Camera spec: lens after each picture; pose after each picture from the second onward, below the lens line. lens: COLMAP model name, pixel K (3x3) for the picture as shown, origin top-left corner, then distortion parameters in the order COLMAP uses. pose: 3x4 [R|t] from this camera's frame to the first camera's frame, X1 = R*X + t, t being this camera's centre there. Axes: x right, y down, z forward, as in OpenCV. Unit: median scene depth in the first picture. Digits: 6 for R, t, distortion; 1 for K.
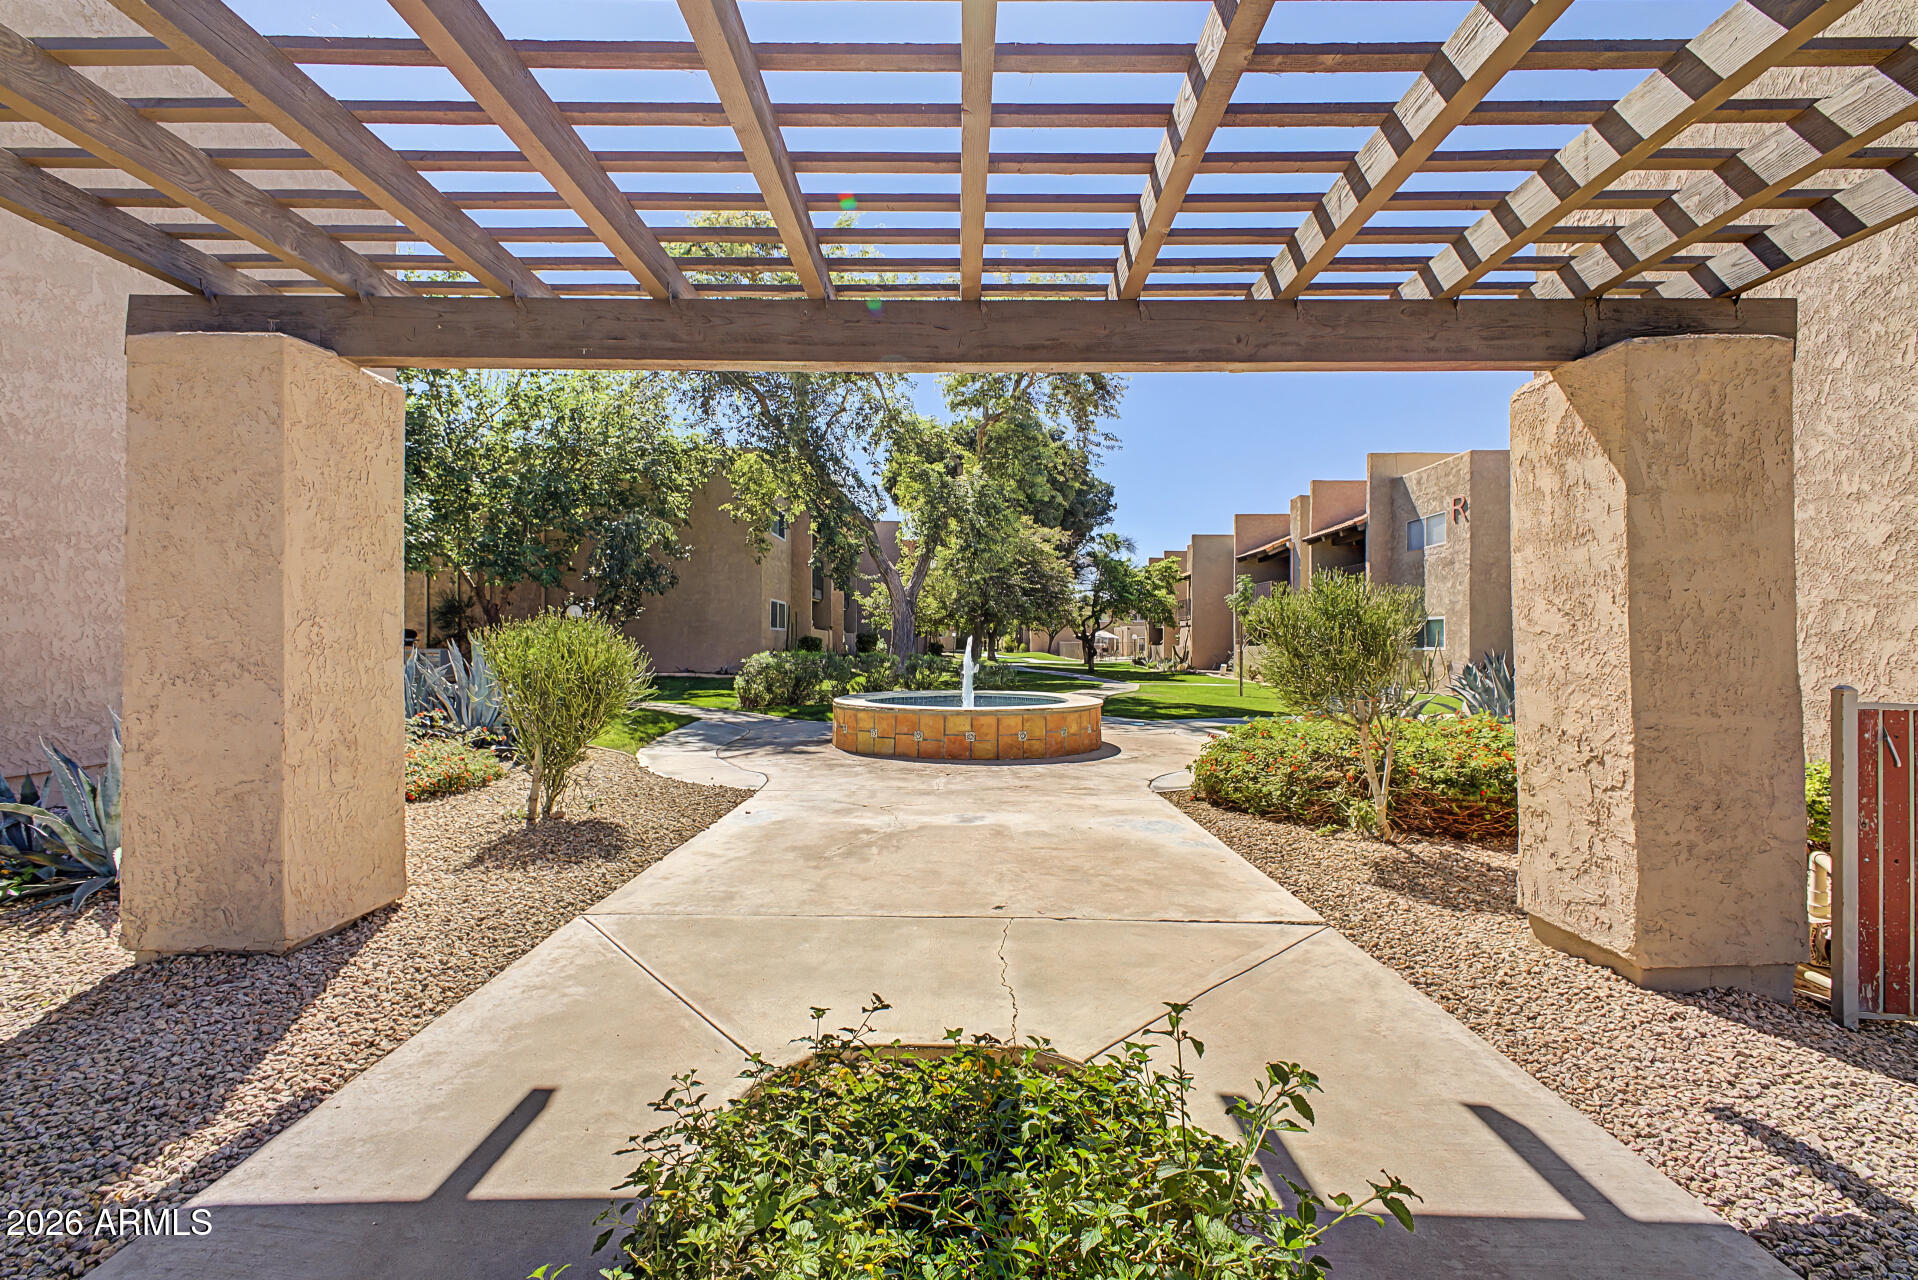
lens RADIAL K [[768.0, 0, 959.4], [0, 768.0, 658.5], [0, 0, 1]] dist [0.034123, -0.012828]
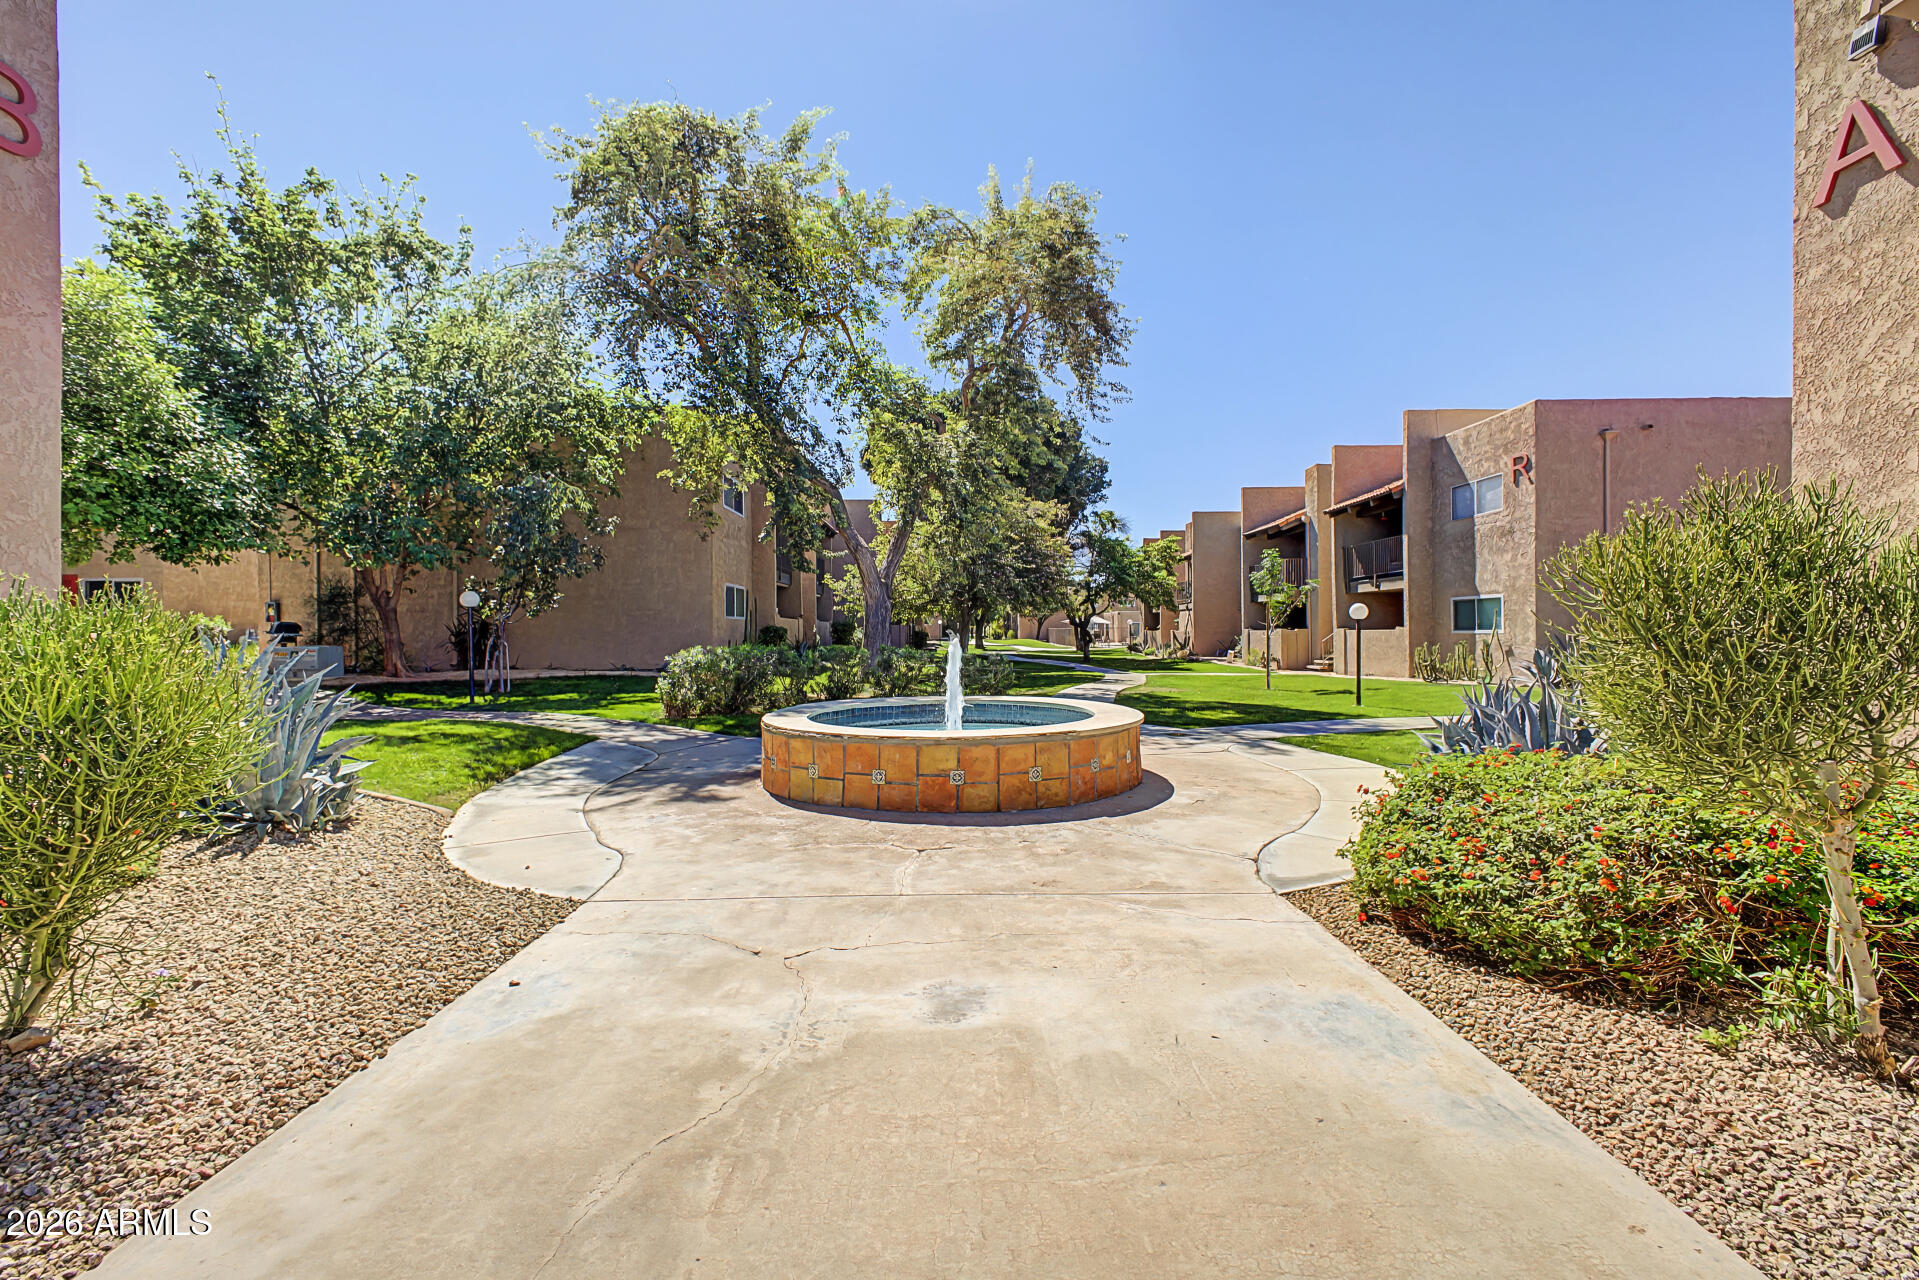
lens RADIAL K [[768.4, 0, 959.9], [0, 768.4, 658.5], [0, 0, 1]] dist [0.034123, -0.012828]
pose [[0.999769, -0.012693, 0.017330, 0.002623], [0.012400, 0.999780, 0.016913, -0.004489], [-0.017541, -0.016694, 0.999707, 0.136341]]
